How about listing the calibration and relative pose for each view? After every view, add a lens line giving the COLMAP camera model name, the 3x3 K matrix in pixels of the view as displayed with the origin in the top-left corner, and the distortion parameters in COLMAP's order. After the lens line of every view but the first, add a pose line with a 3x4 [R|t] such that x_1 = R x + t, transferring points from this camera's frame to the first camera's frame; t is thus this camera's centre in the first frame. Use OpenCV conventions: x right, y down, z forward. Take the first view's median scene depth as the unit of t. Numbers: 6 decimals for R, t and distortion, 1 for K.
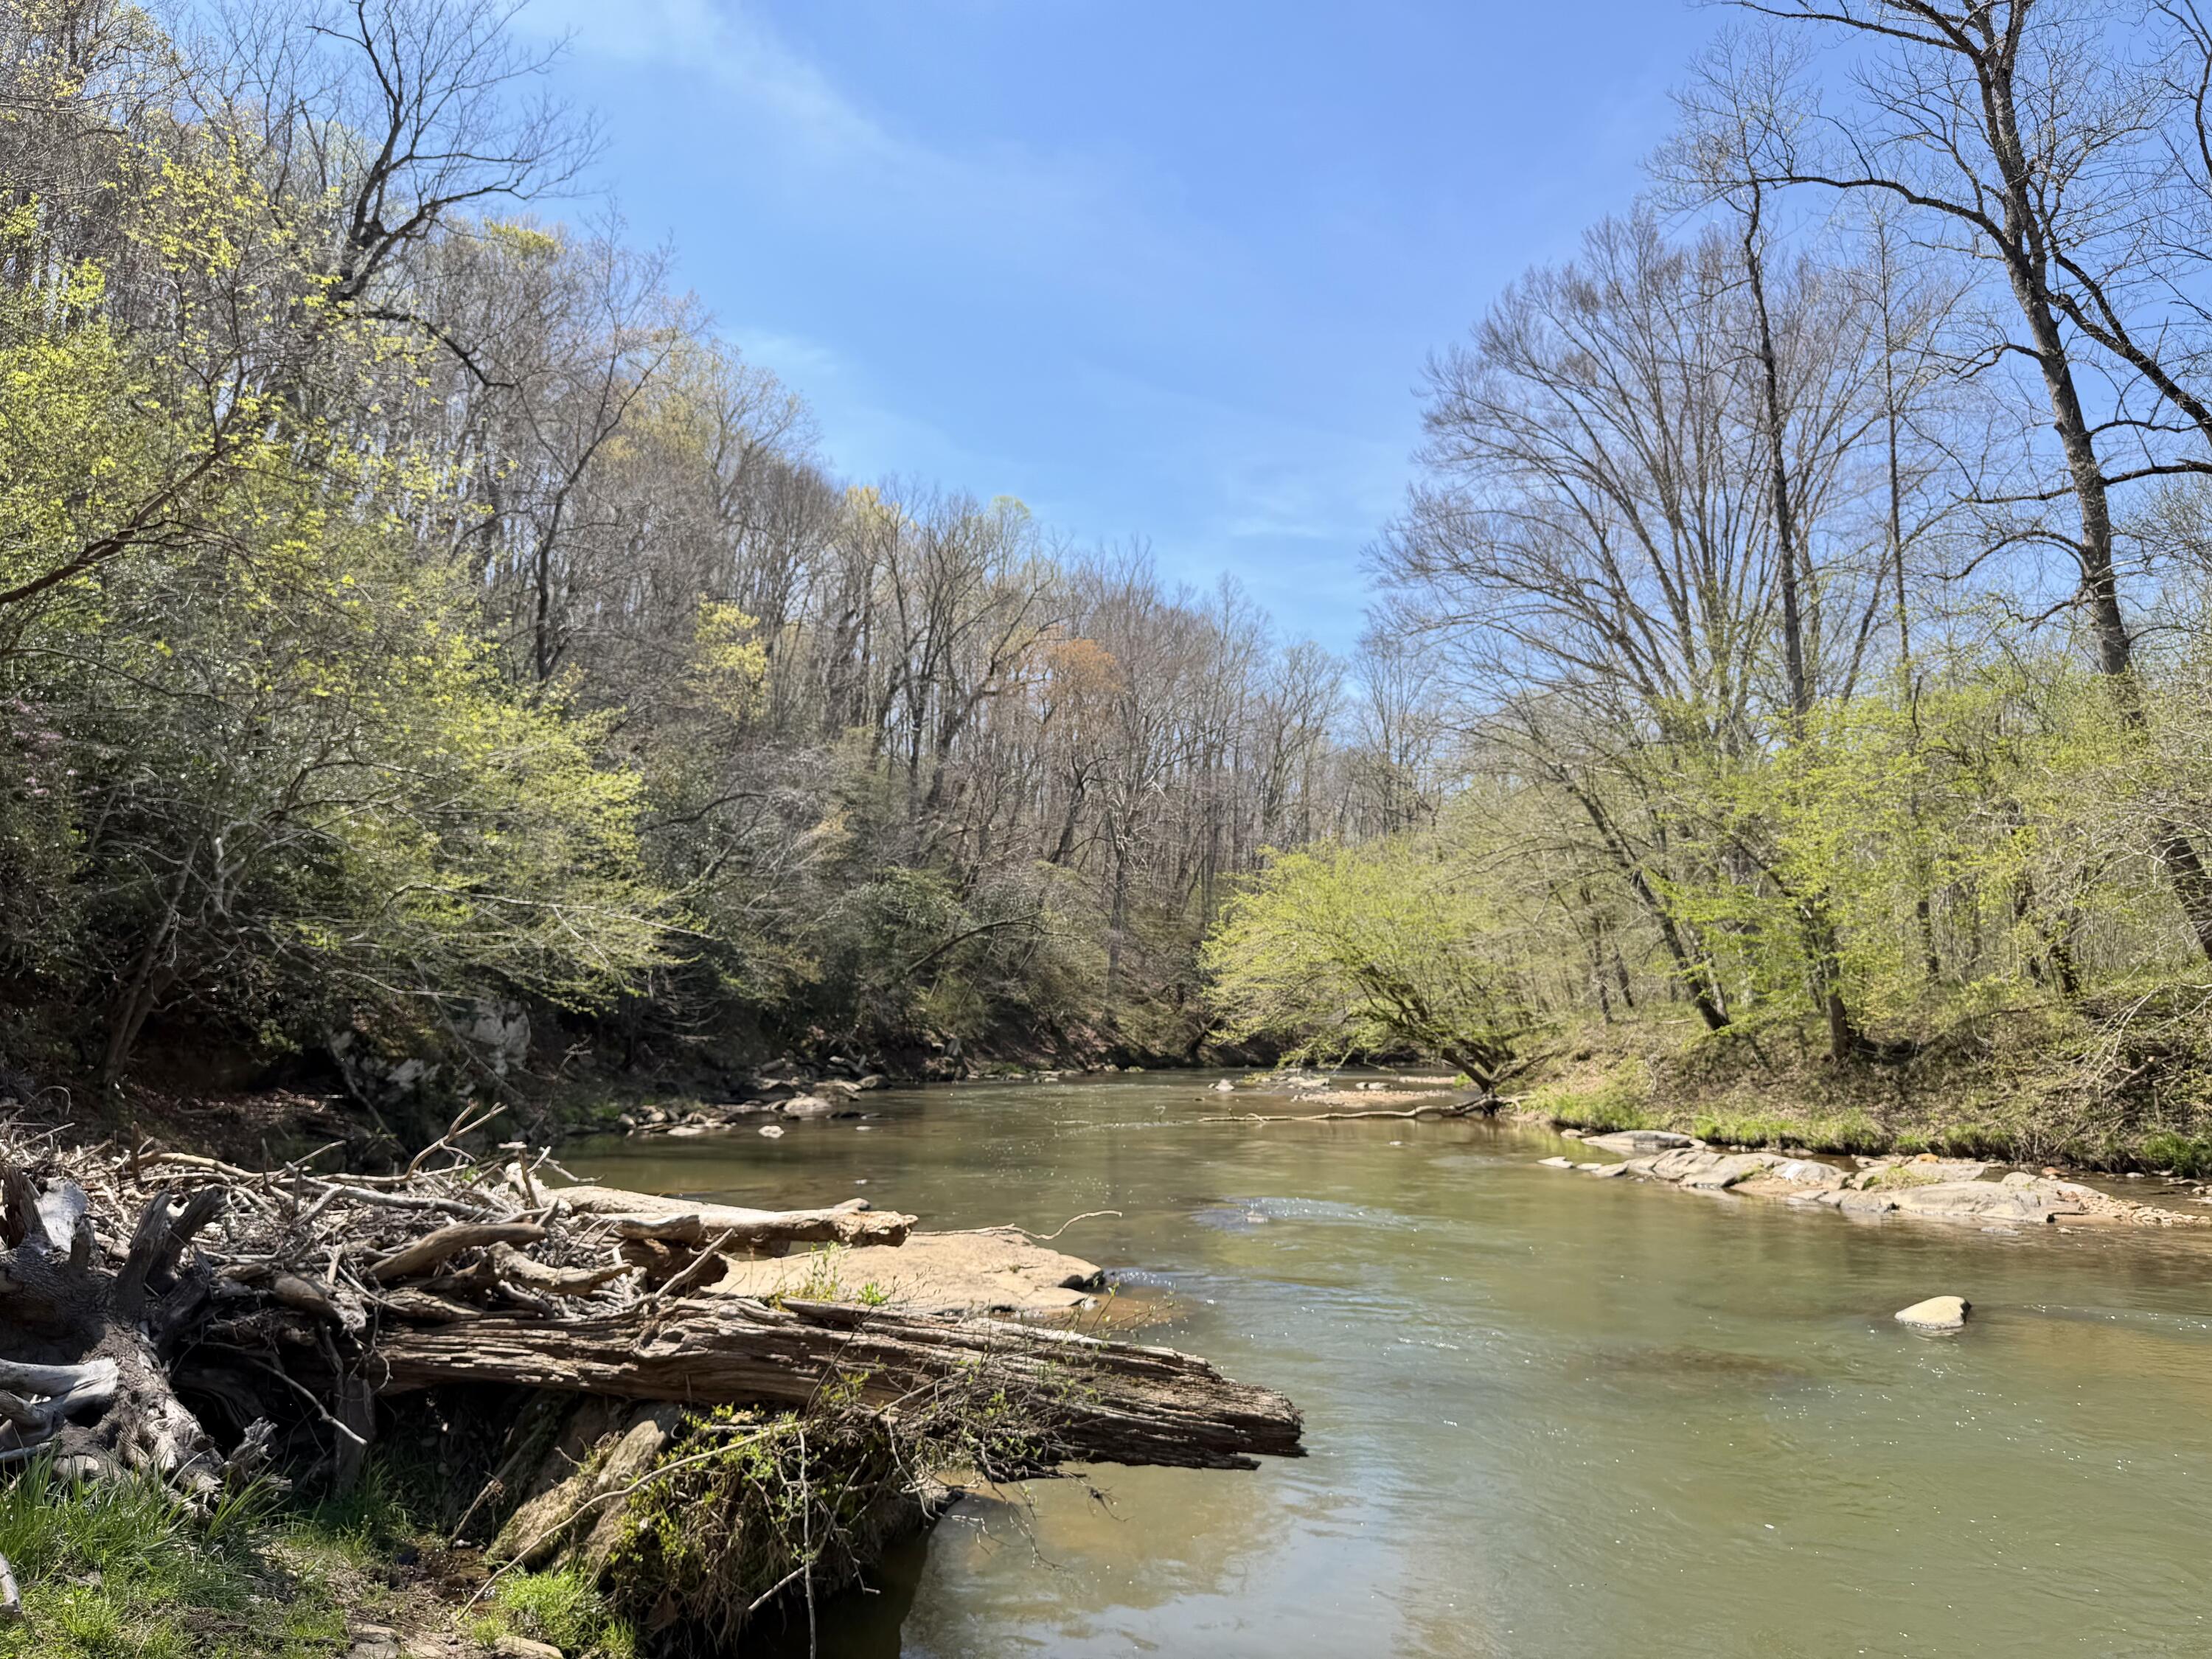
lens RADIAL K [[1569.0, 0, 1094.0], [0, 1569.0, 832.1], [0, 0, 1]] dist [0.049094, -0.050993]
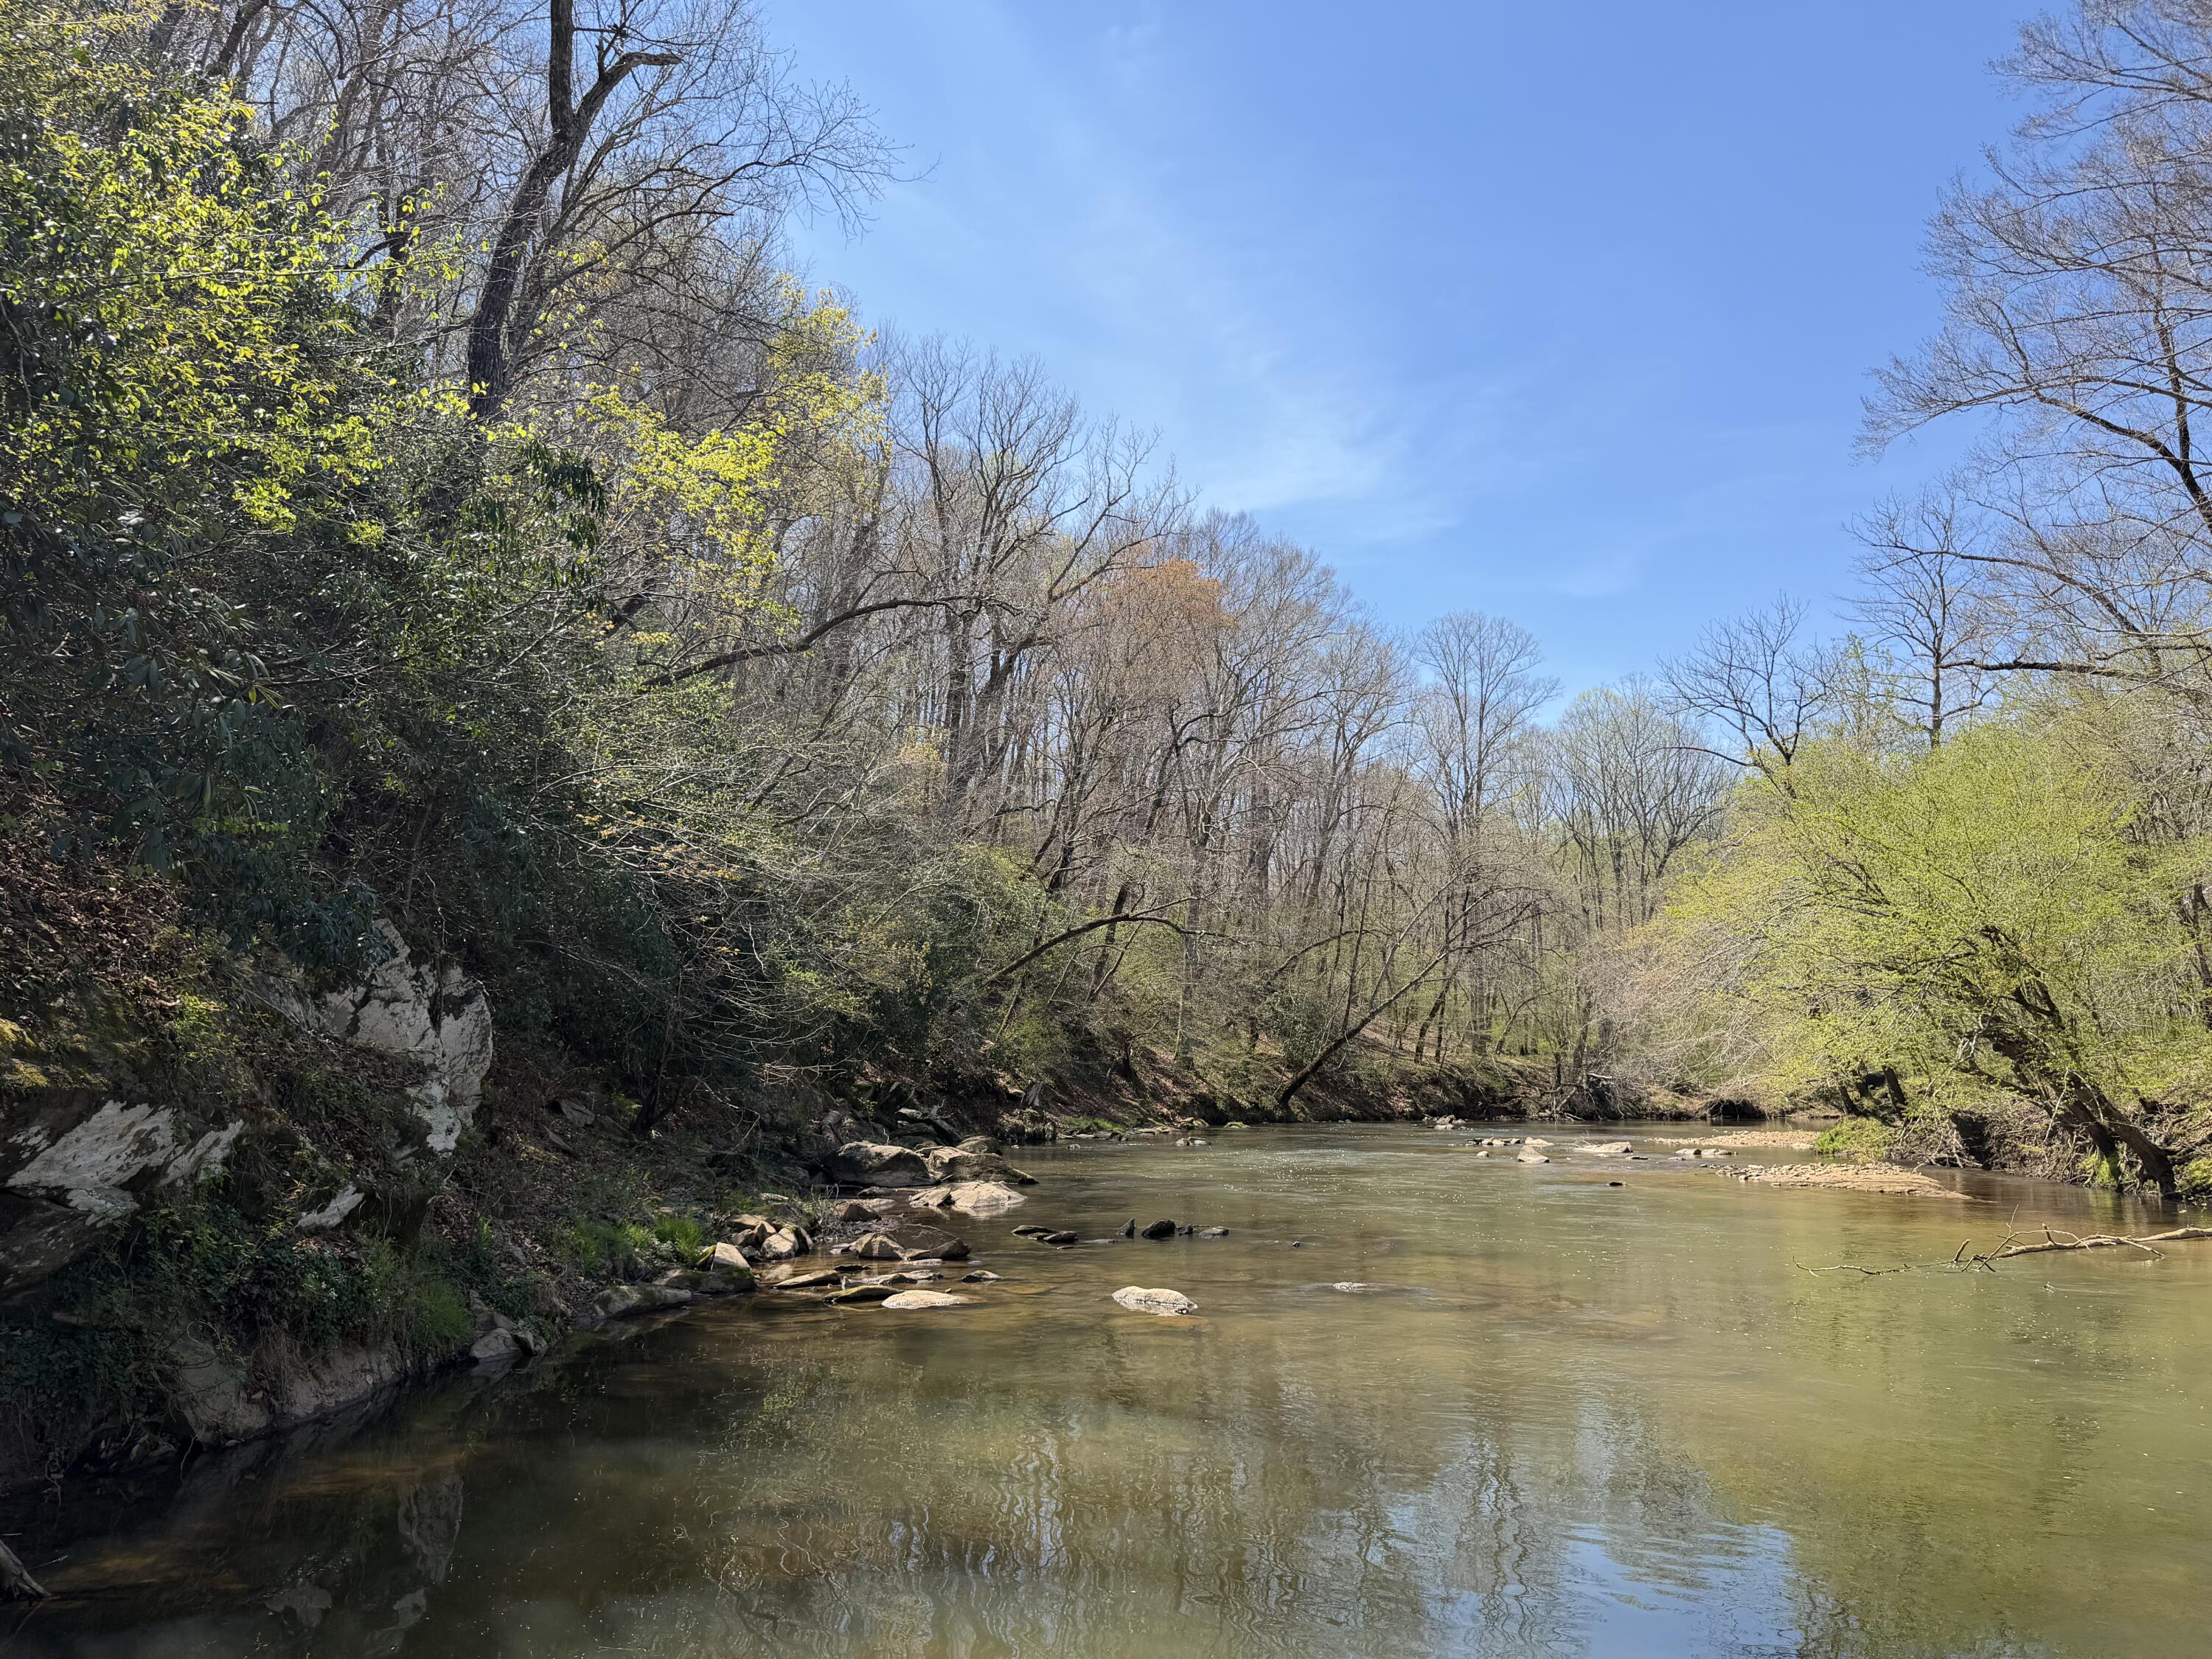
lens RADIAL K [[1569.0, 0, 1112.5], [0, 1569.0, 807.3], [0, 0, 1]] dist [0.049094, -0.050993]
pose [[0.997151, 0.016564, 0.073595, -0.203299], [-0.013010, 0.998738, -0.048514, 0.074334], [-0.074305, 0.047418, 0.996108, 0.511081]]
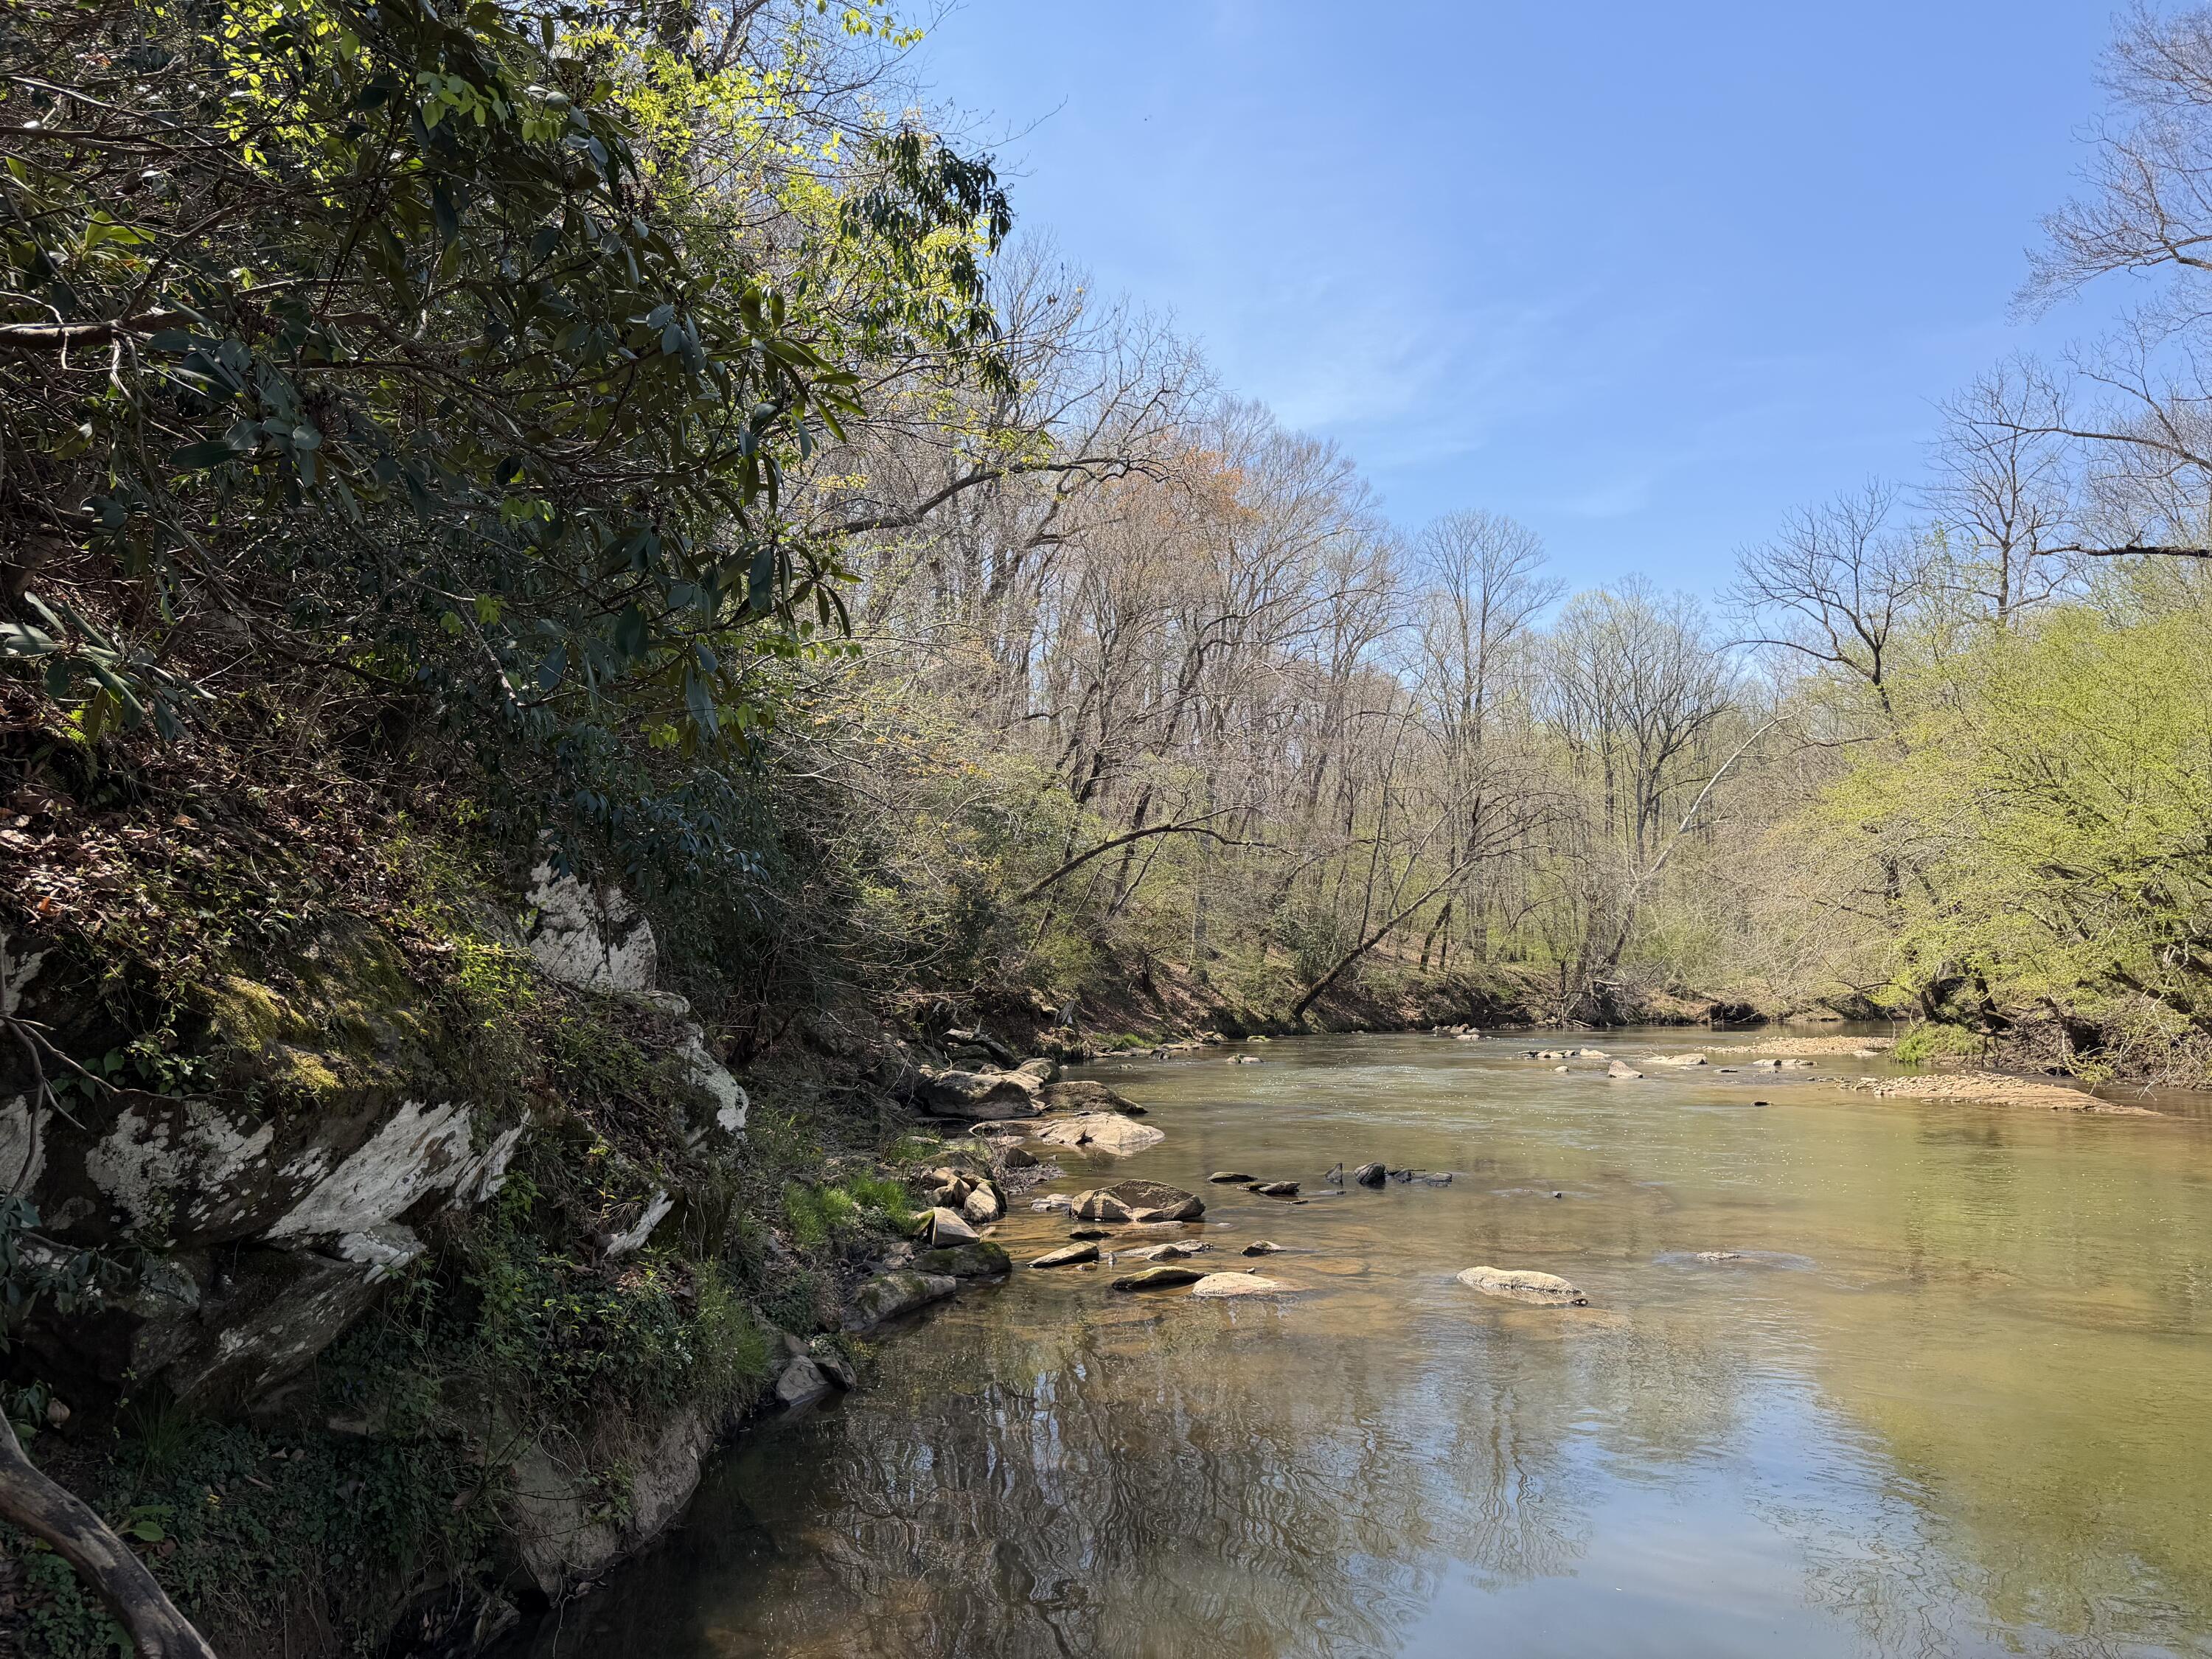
lens RADIAL K [[1569.0, 0, 1112.6], [0, 1569.0, 842.2], [0, 0, 1]] dist [0.049094, -0.050993]
pose [[0.994624, 0.000758, 0.103554, -0.264228], [-0.003804, 0.999566, 0.029224, 0.077781], [-0.103487, -0.029461, 0.994194, 0.581000]]
